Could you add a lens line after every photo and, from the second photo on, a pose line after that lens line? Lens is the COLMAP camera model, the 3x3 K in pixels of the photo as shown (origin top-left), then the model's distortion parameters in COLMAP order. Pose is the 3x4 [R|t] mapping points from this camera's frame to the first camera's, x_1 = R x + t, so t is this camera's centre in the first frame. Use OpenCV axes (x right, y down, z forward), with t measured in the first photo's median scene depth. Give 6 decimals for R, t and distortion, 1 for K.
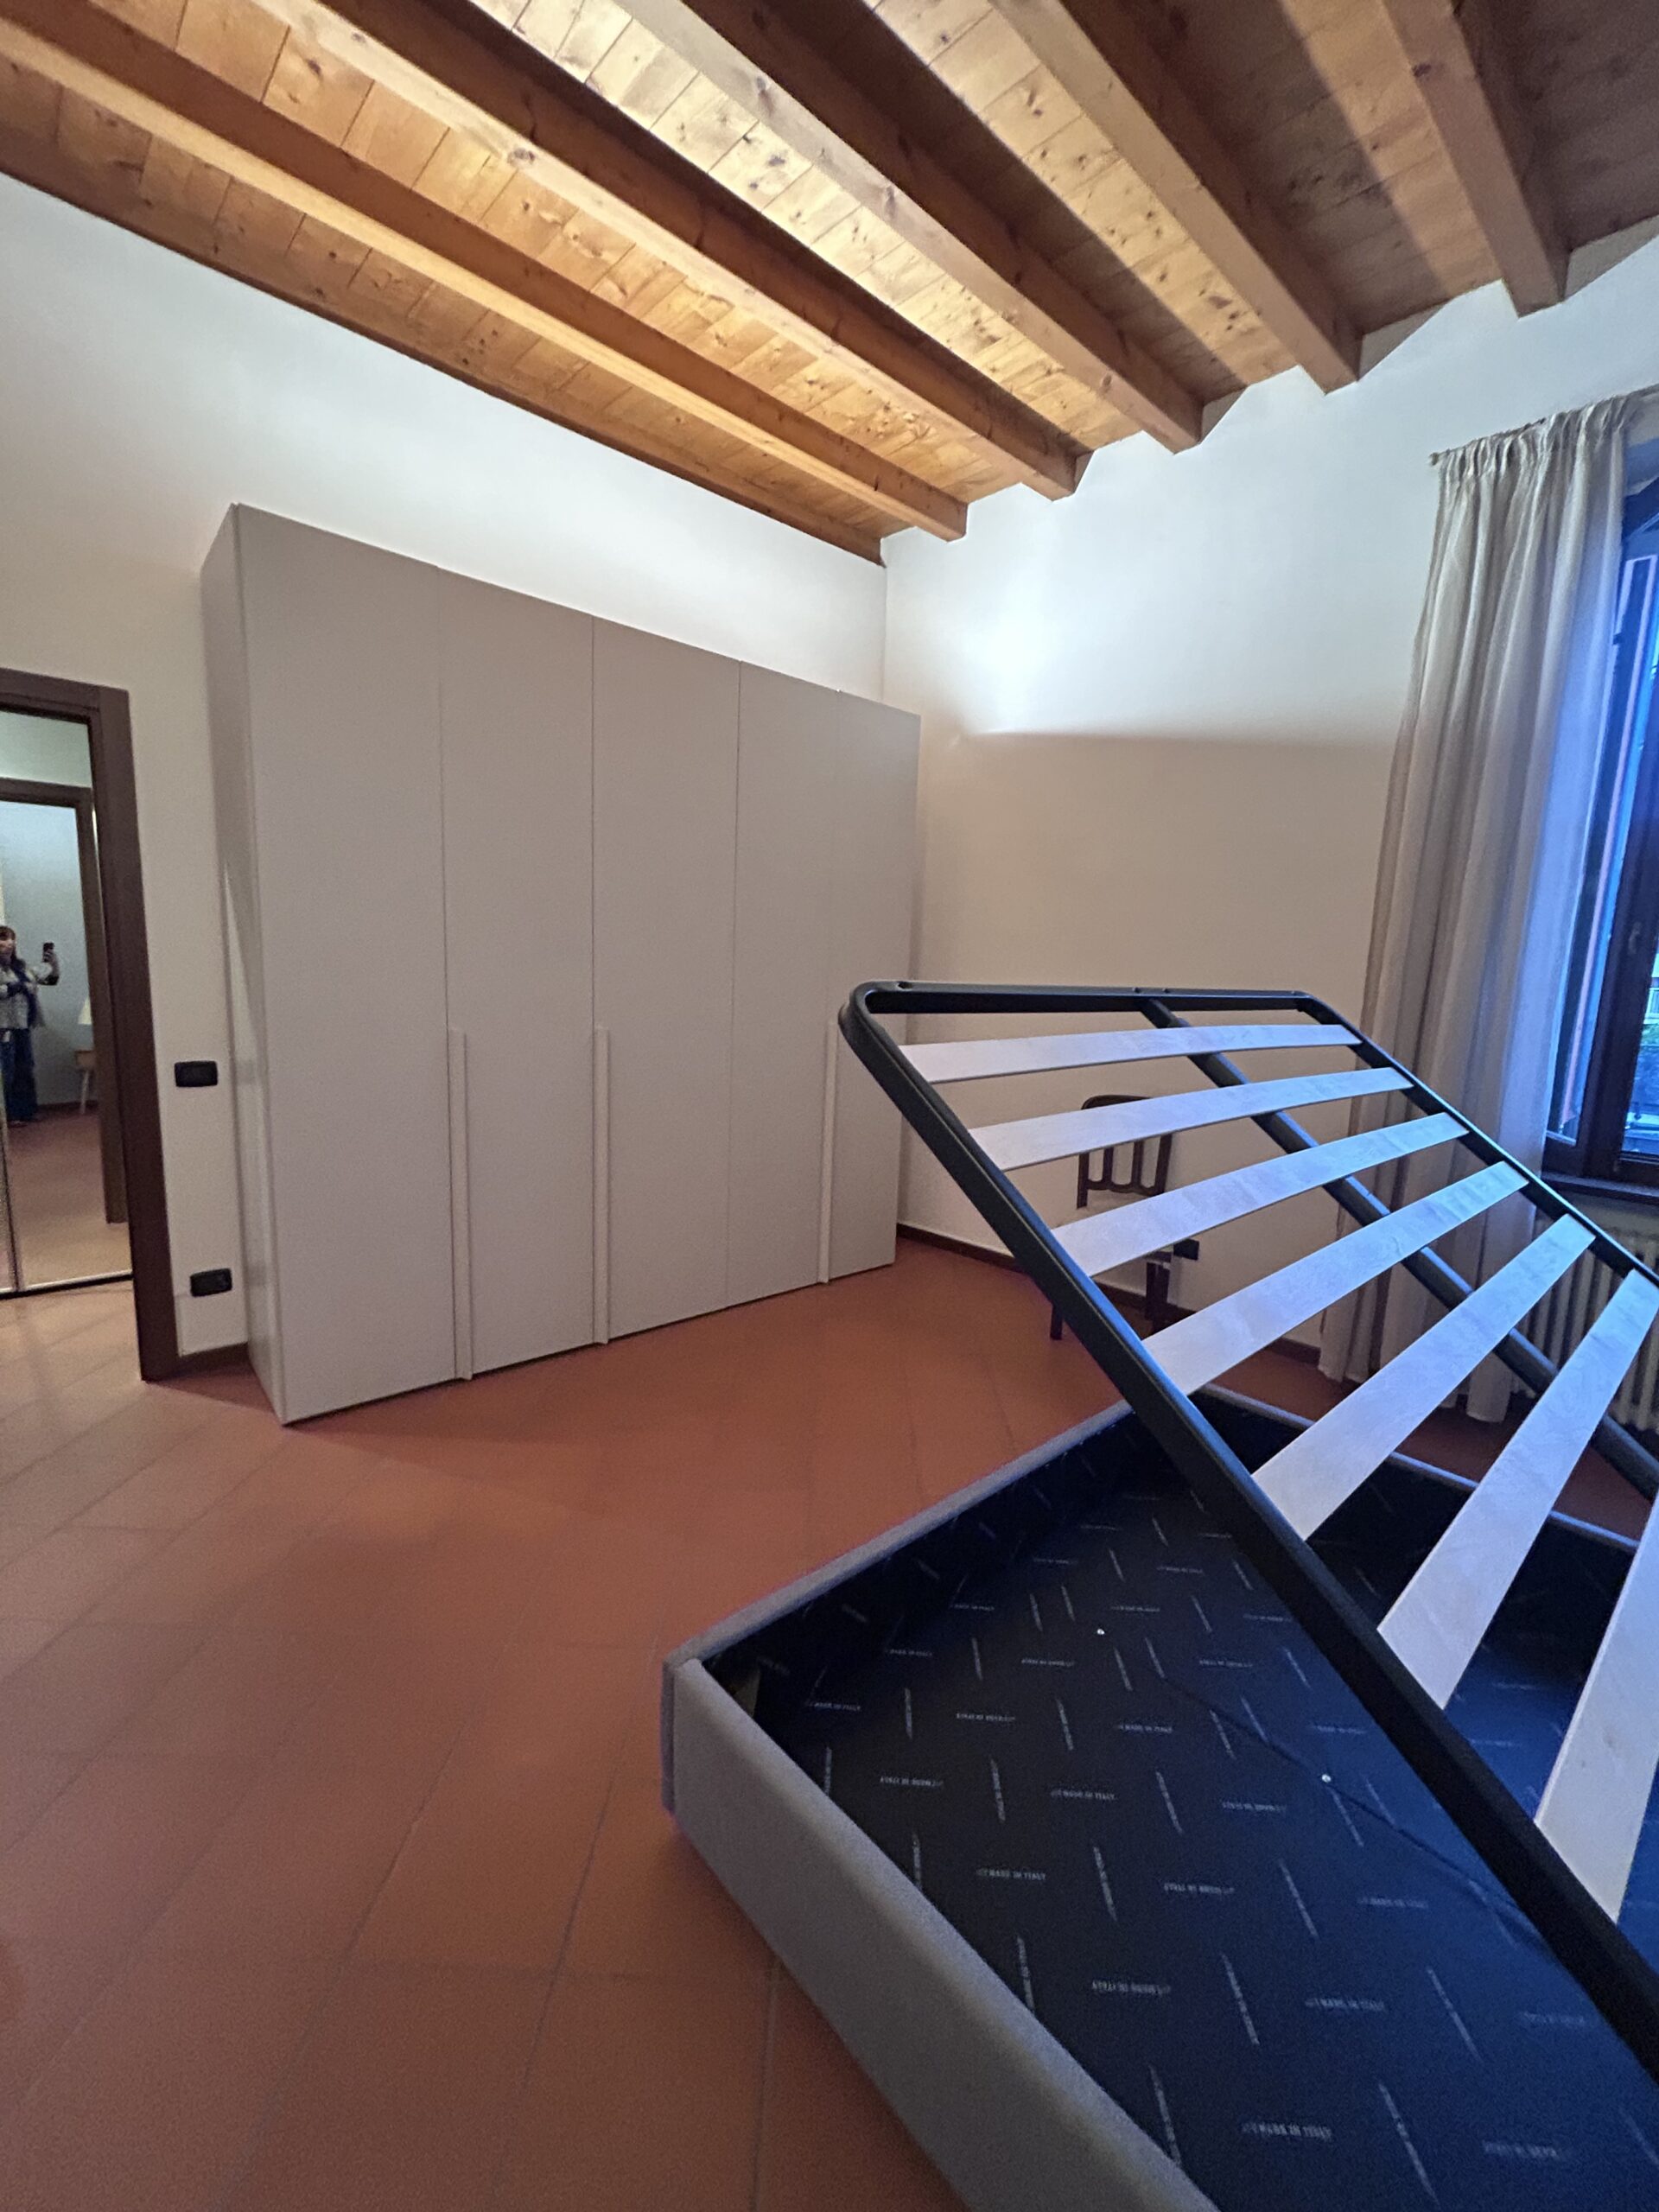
lens RADIAL K [[896.0, 0, 826.2], [0, 896.0, 1104.7], [0, 0, 1]] dist [-0.000491, -0.000003]
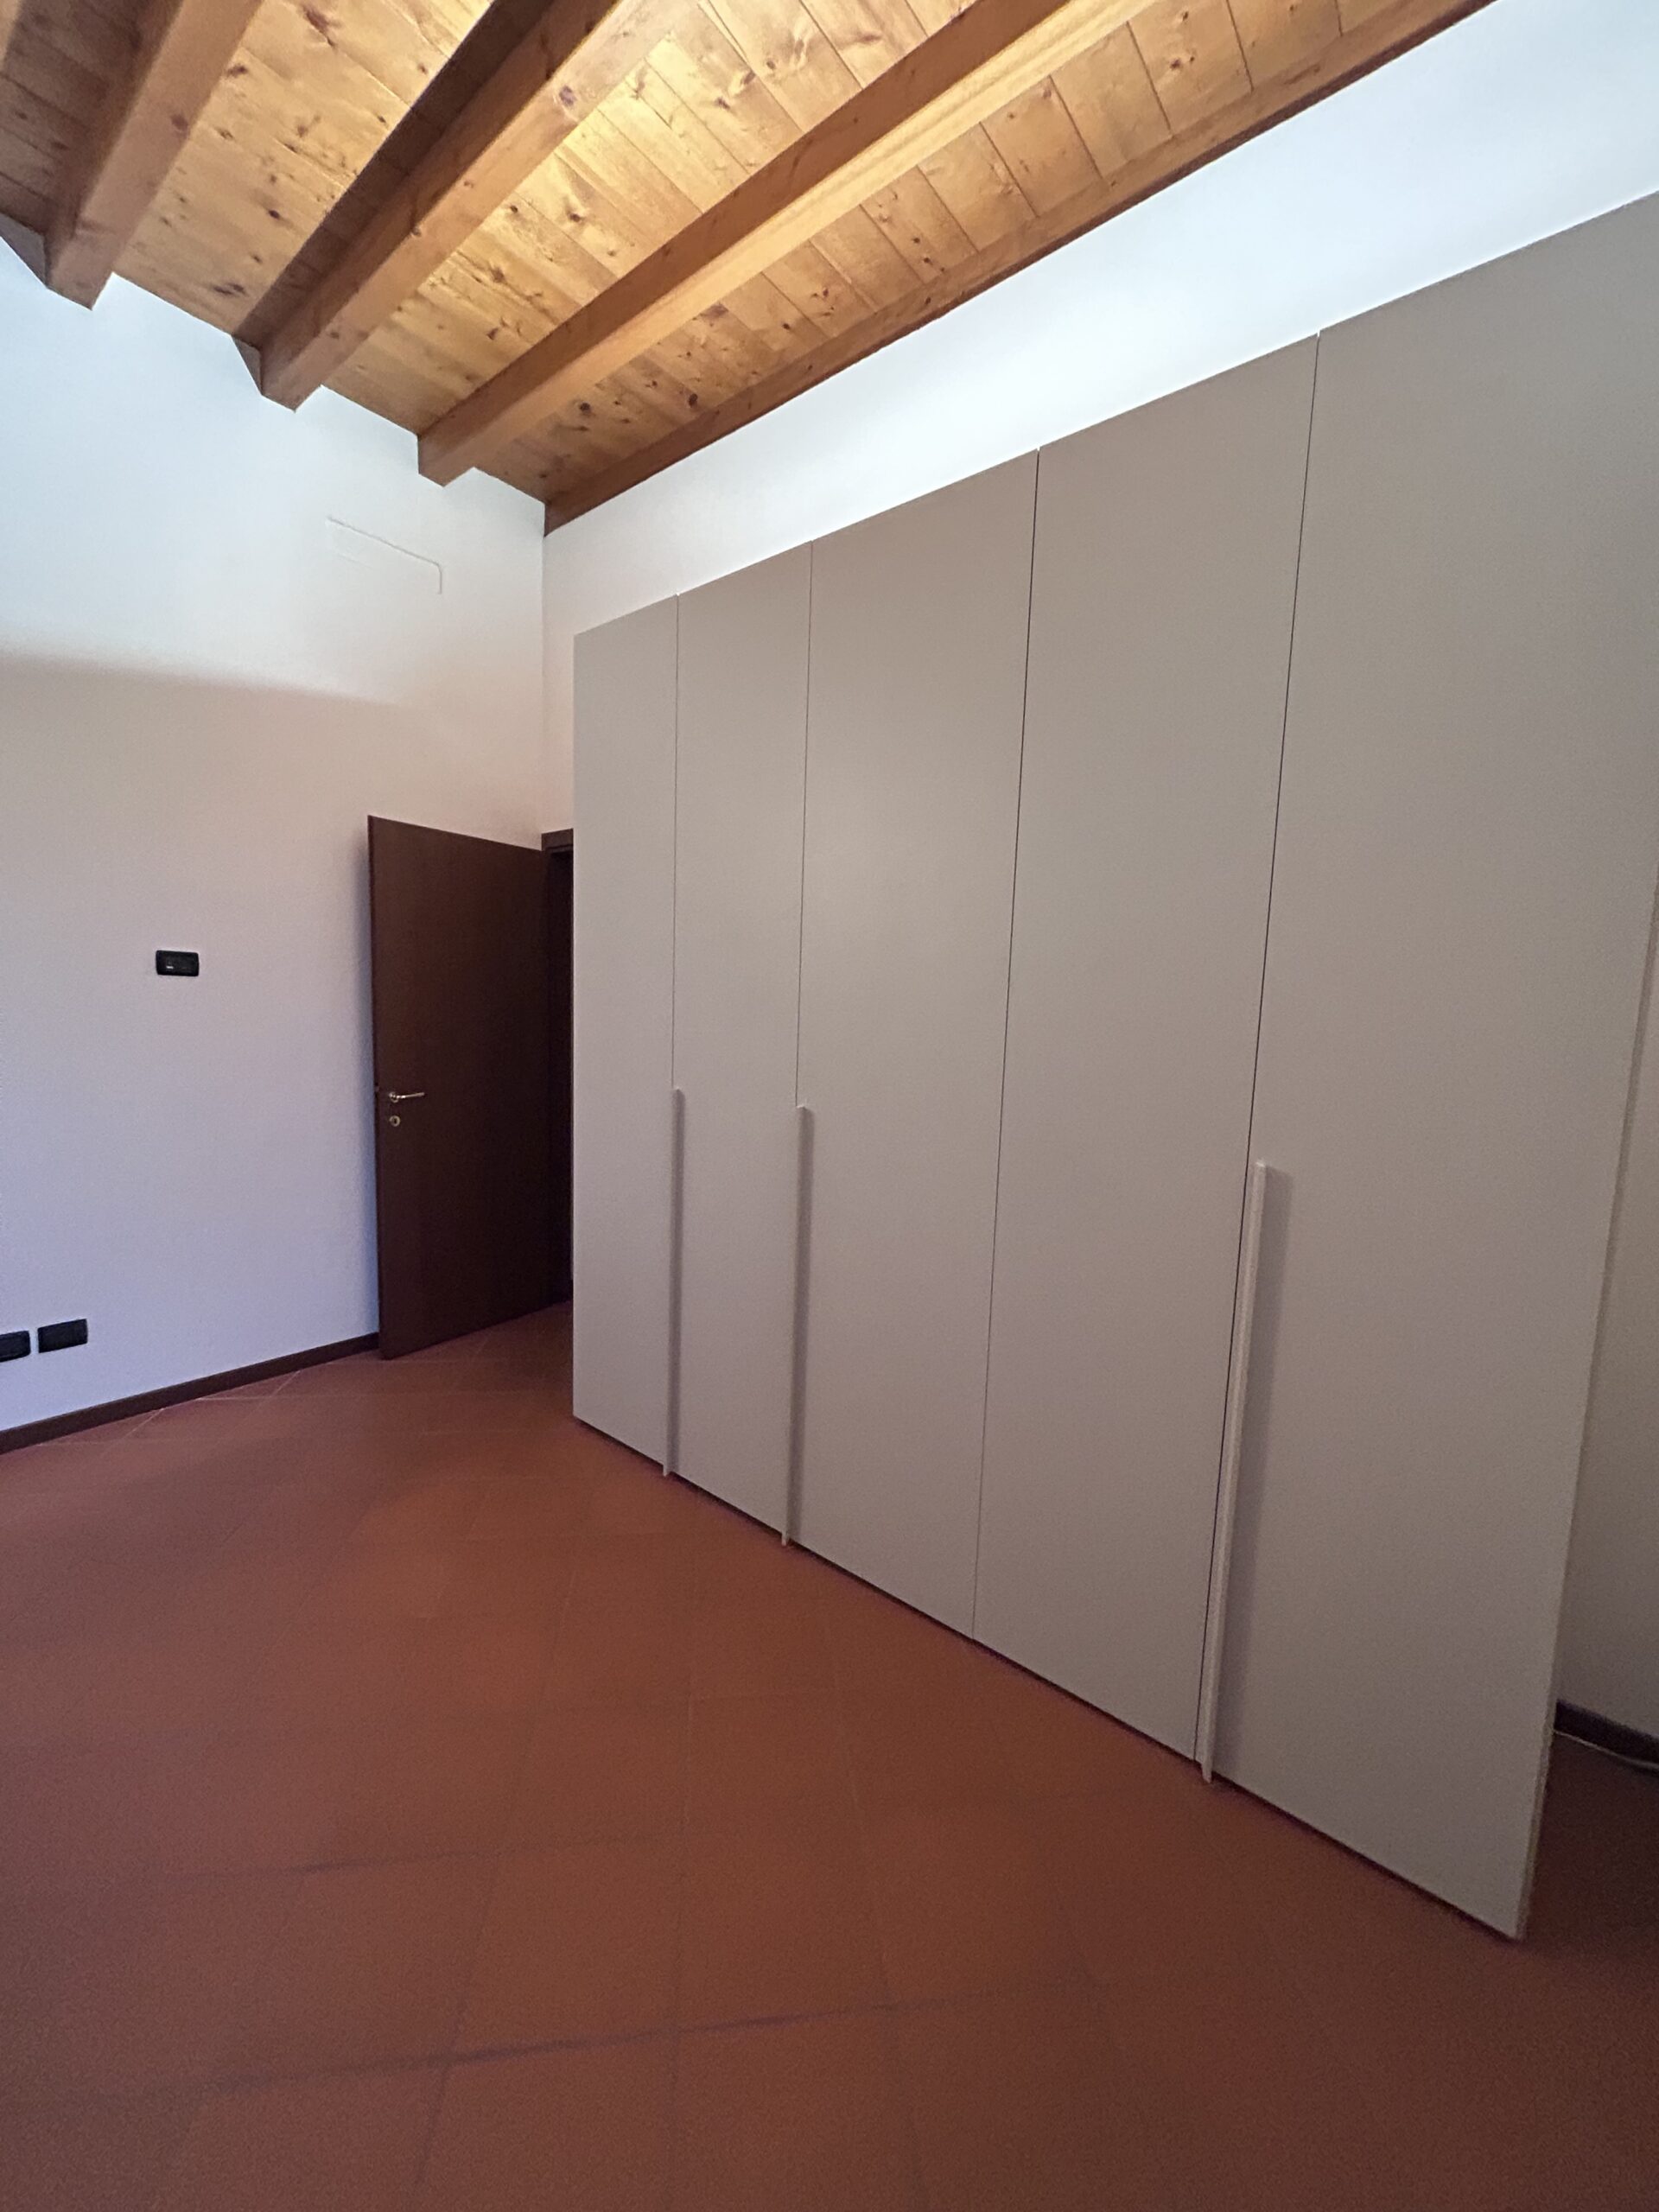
lens RADIAL K [[896.0, 0, 838.0], [0, 896.0, 1106.5], [0, 0, 1]] dist [-0.000491, -0.000003]
pose [[0.161183, 0.064798, -0.984795, 0.566087], [-0.175718, 0.983783, 0.035972, -0.134845], [0.971156, 0.167248, 0.169956, 1.125290]]
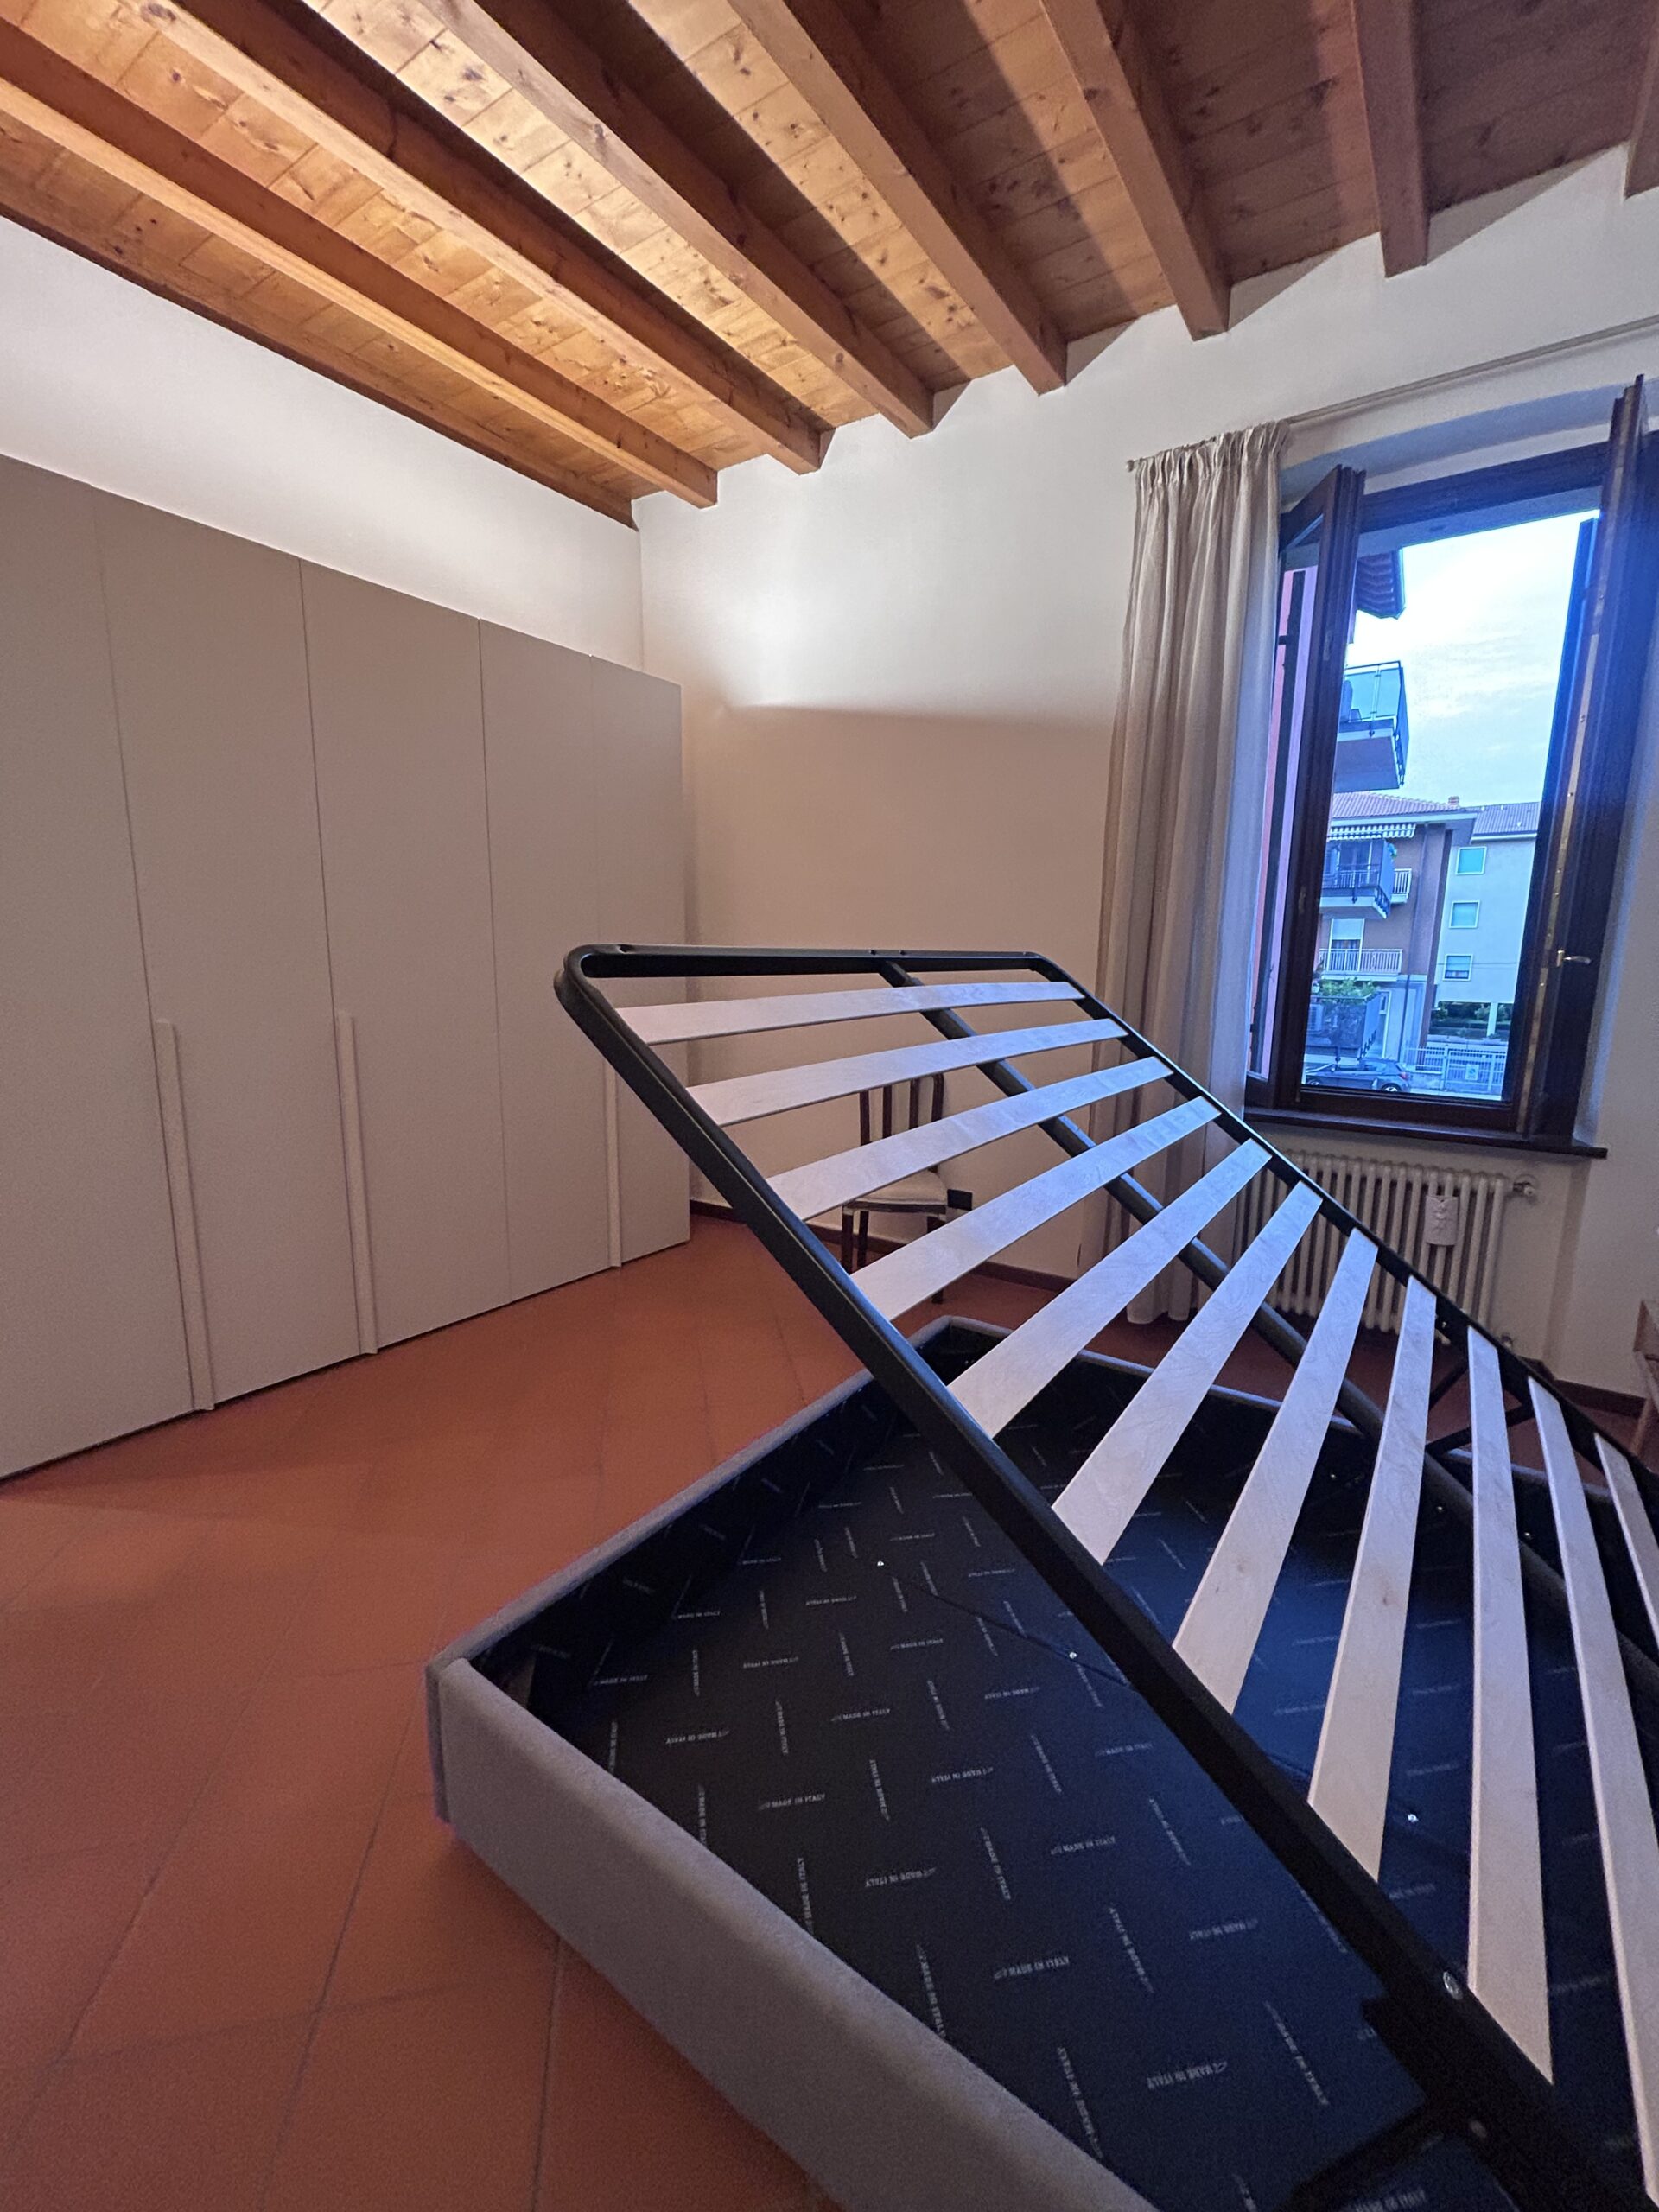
lens RADIAL K [[896.0, 0, 825.3], [0, 896.0, 1105.0], [0, 0, 1]] dist [-0.000491, -0.000003]
pose [[0.975216, -0.061855, 0.212434, 0.036192], [0.056793, 0.997940, 0.029853, 0.009676], [-0.213843, -0.017048, 0.976719, -0.007204]]
